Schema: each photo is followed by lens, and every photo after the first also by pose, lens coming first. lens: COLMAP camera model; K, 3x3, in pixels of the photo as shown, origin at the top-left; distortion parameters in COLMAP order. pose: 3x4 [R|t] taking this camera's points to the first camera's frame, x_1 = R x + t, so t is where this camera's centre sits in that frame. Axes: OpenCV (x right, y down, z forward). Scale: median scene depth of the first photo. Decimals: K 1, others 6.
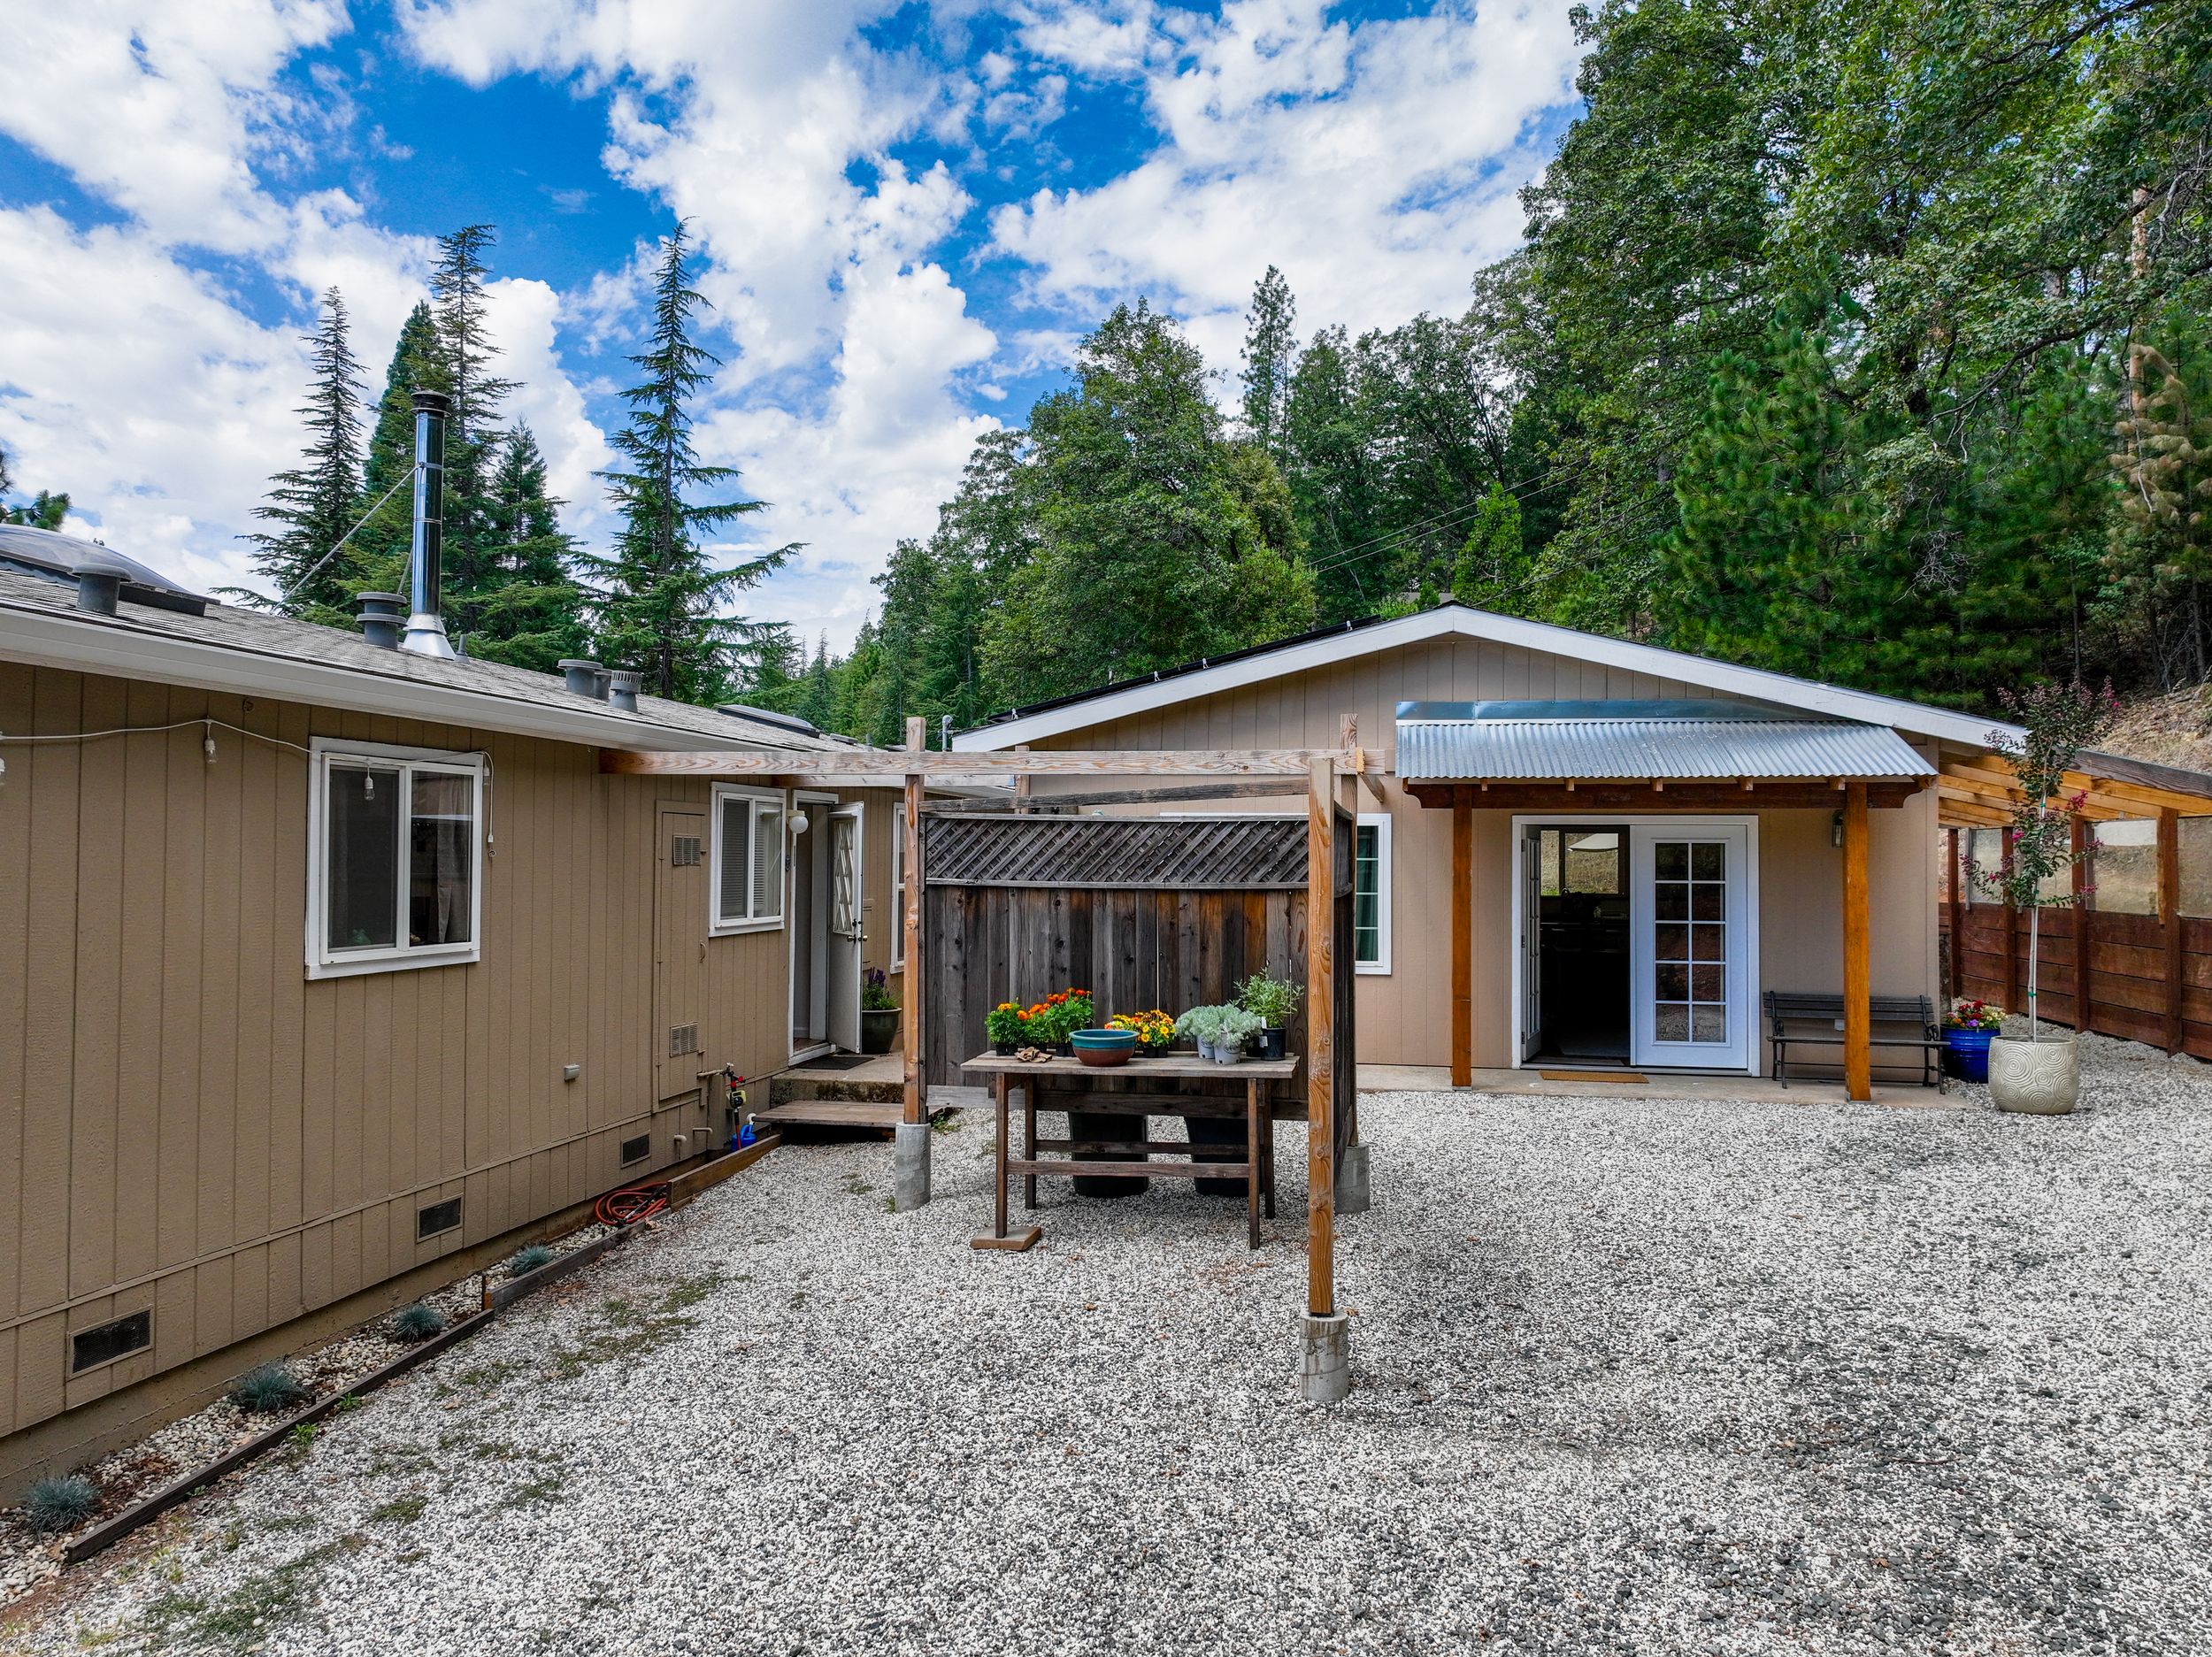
lens RADIAL K [[1554.9, 0, 1107.0], [0, 1554.9, 832.9], [0, 0, 1]] dist [0.002008, 0.015794]
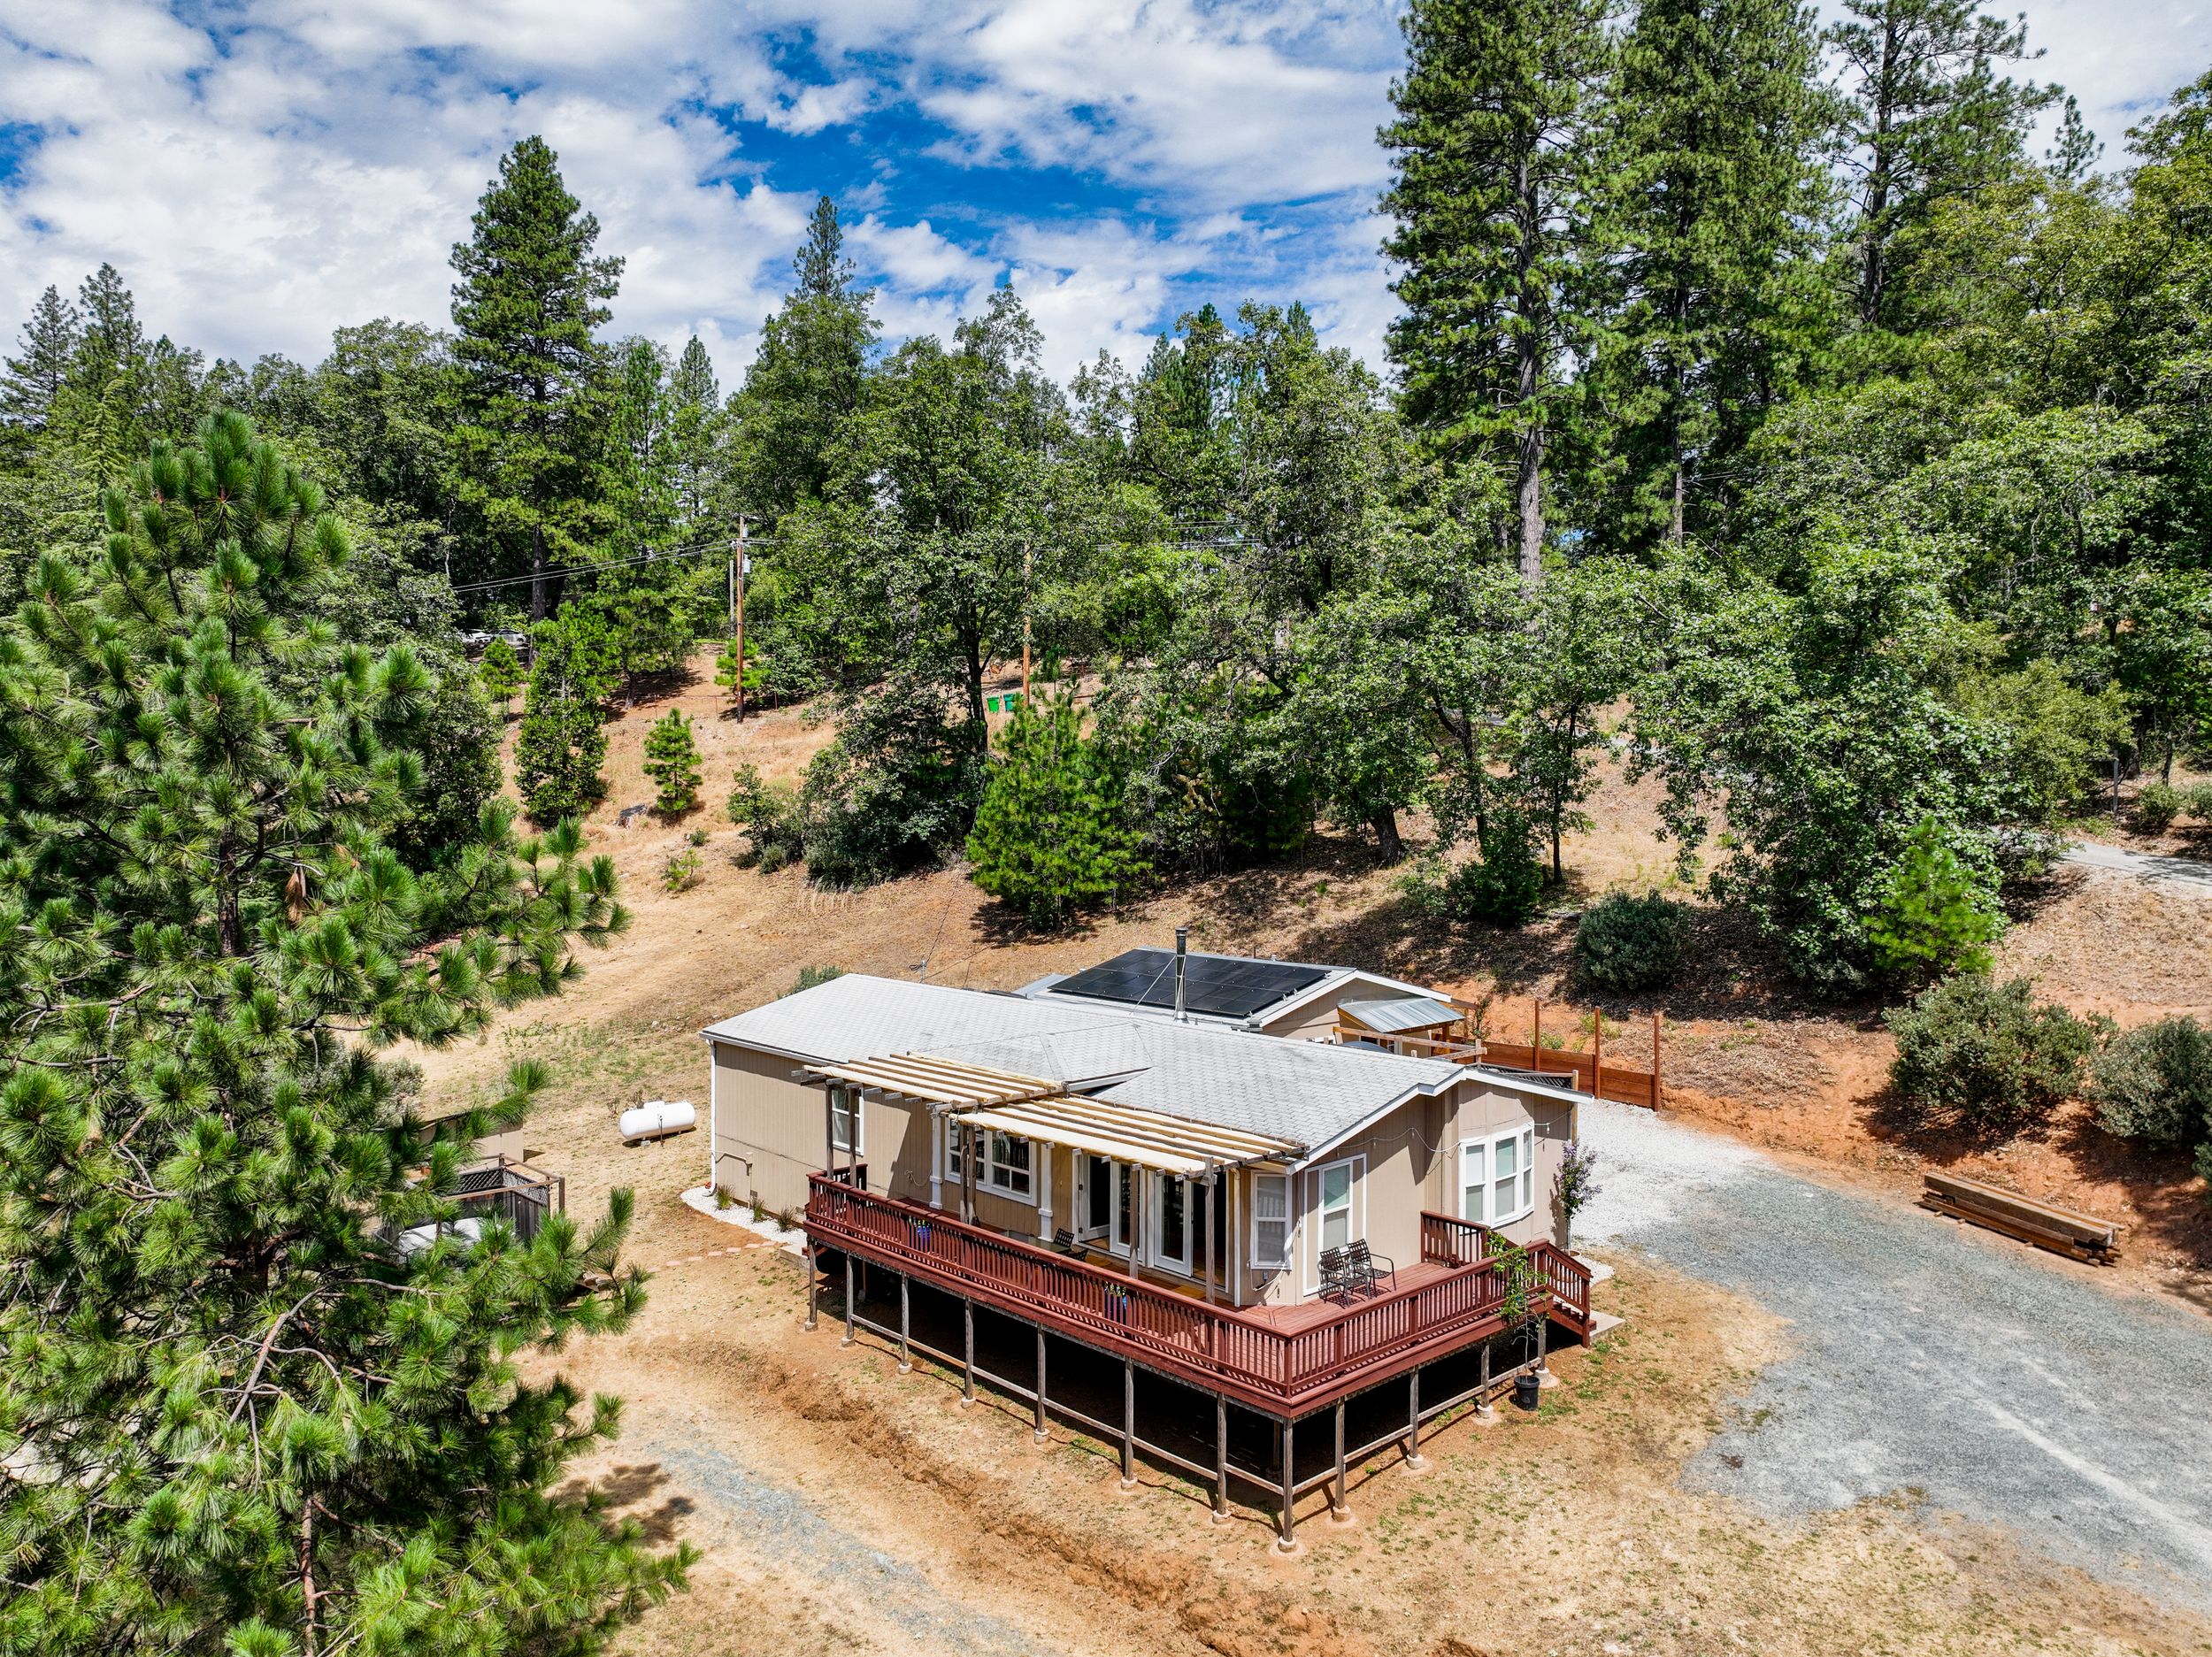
lens RADIAL K [[1554.9, 0, 1110.8], [0, 1554.9, 826.0], [0, 0, 1]] dist [0.002008, 0.015794]
pose [[0.578953, -0.022801, 0.815042, -1.074253], [-0.011591, 0.999278, 0.036188, -0.222025], [-0.815278, -0.030399, 0.578271, -0.173062]]
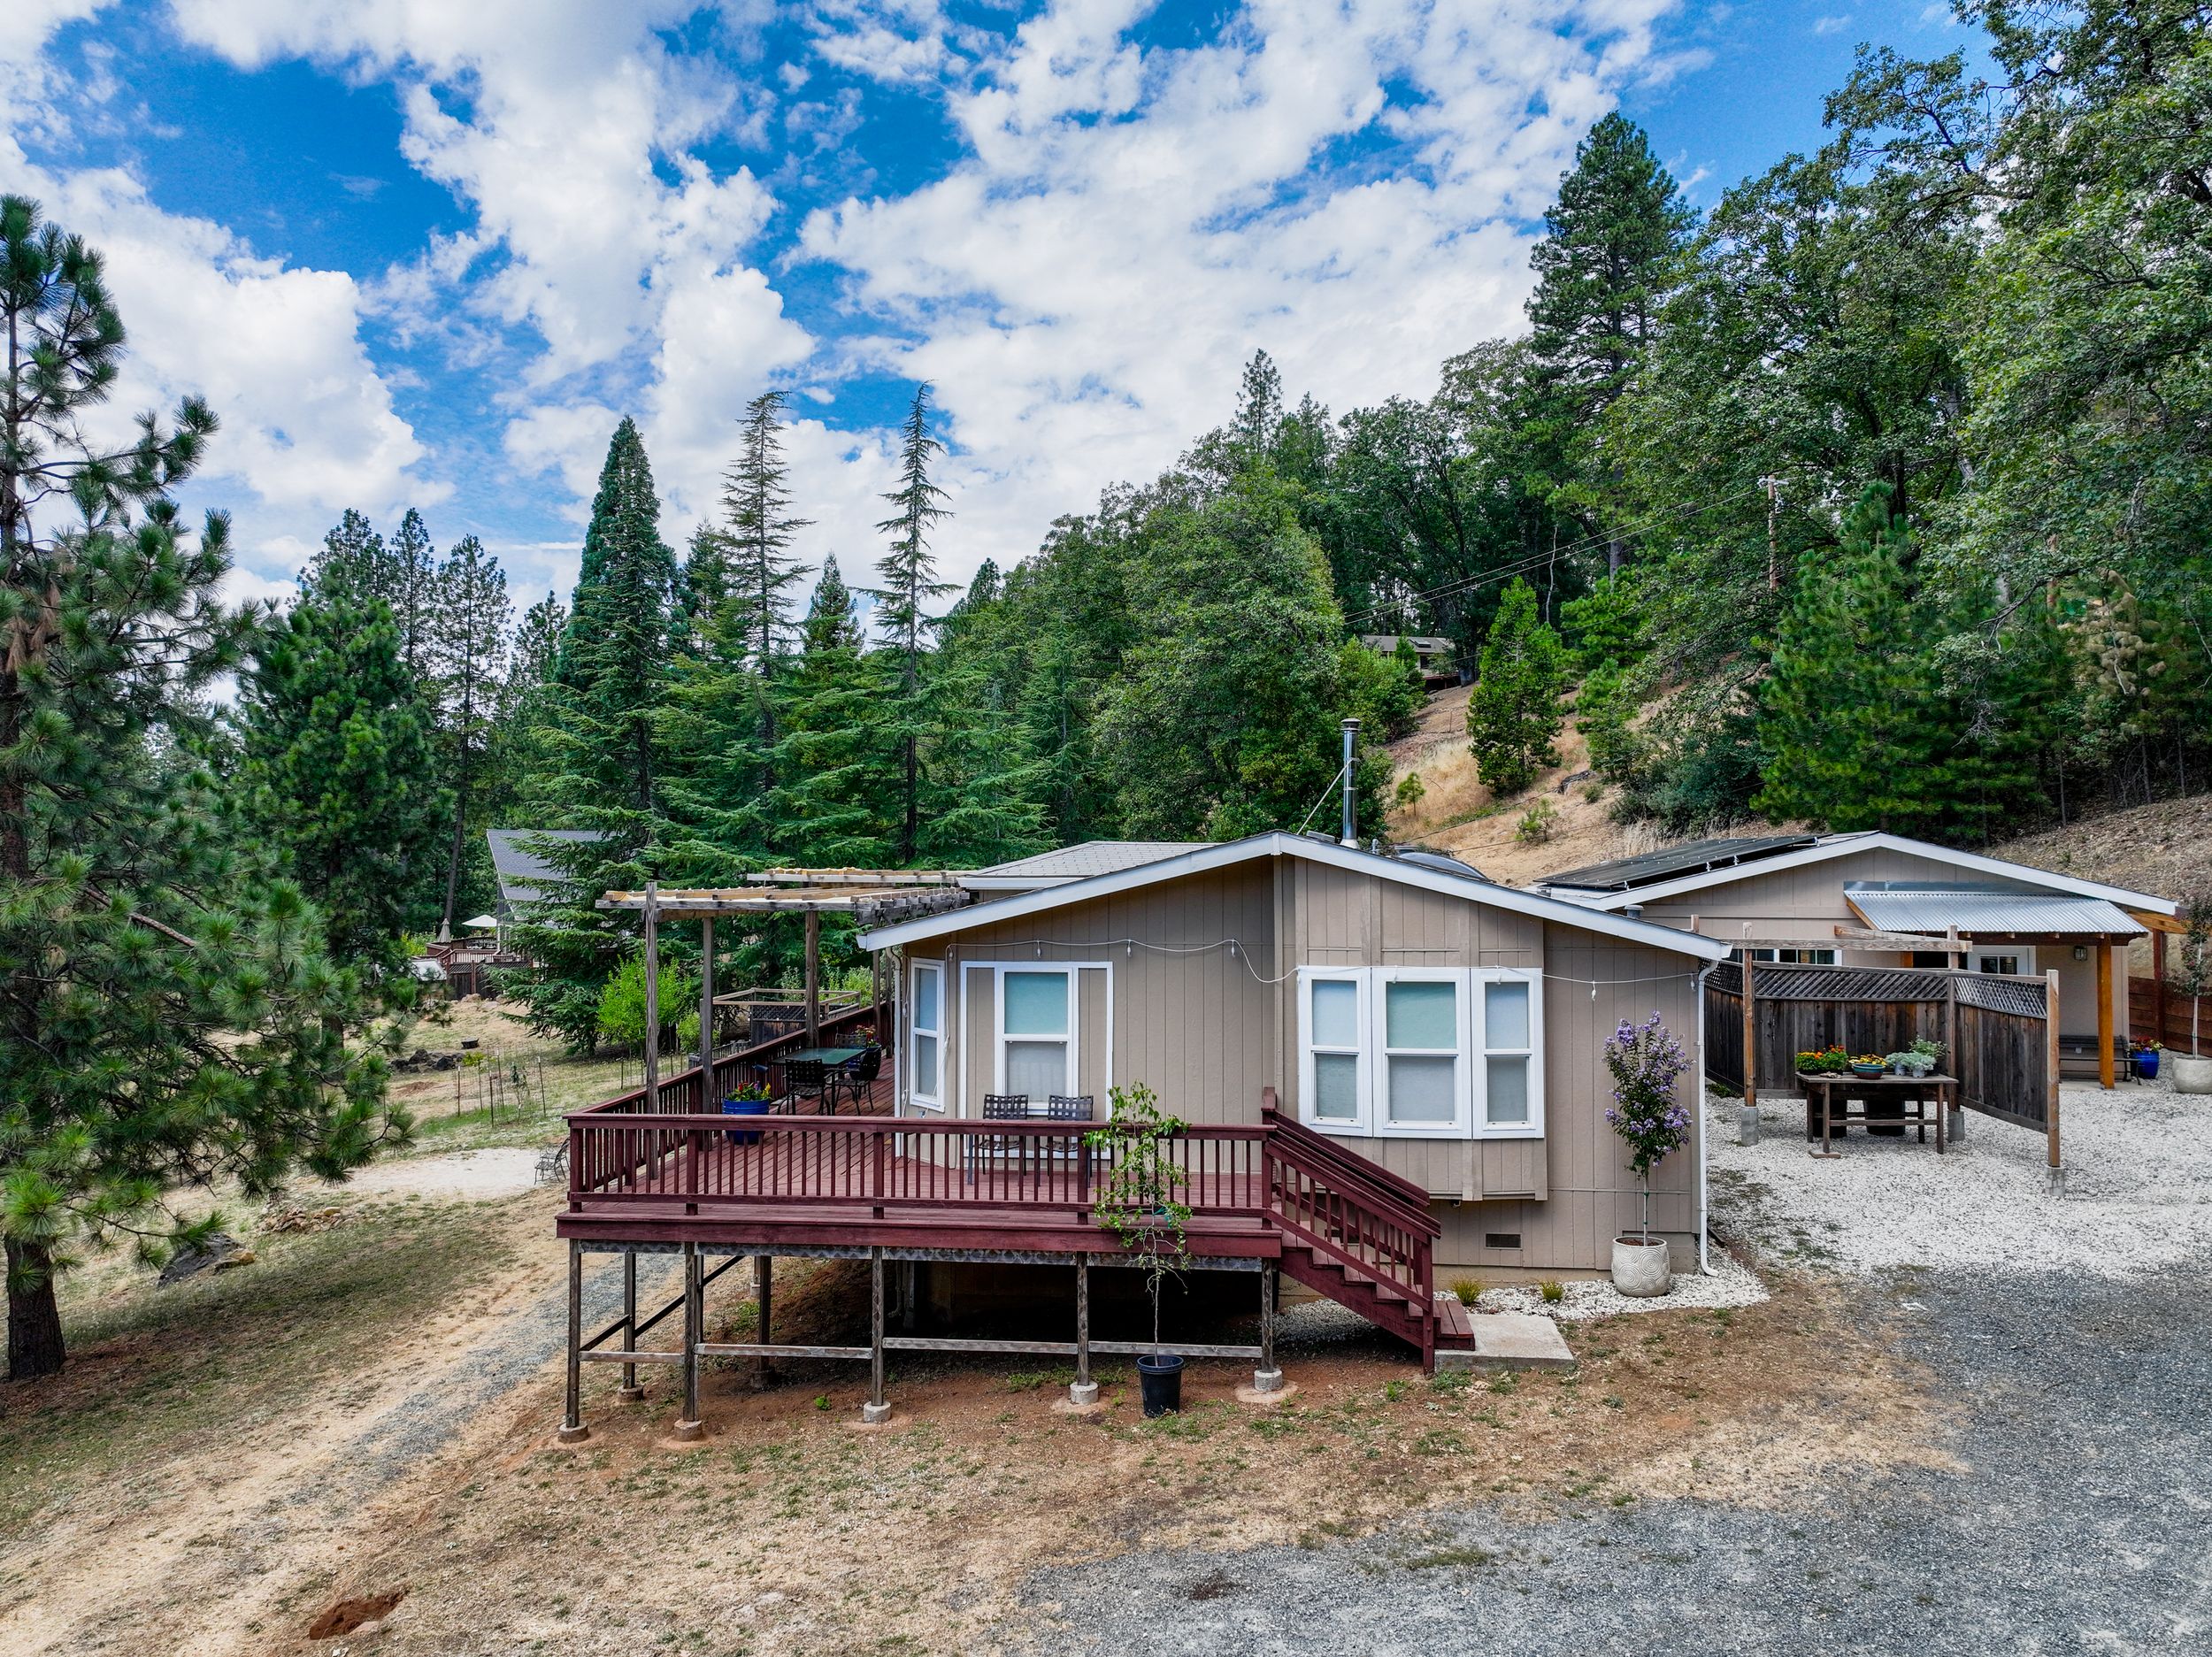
lens RADIAL K [[1554.9, 0, 1113.4], [0, 1554.9, 837.3], [0, 0, 1]] dist [0.002008, 0.015794]
pose [[0.995342, -0.003821, 0.096327, -0.360870], [0.003665, 0.999992, 0.001799, -0.059342], [-0.096333, -0.001437, 0.995348, -0.326165]]
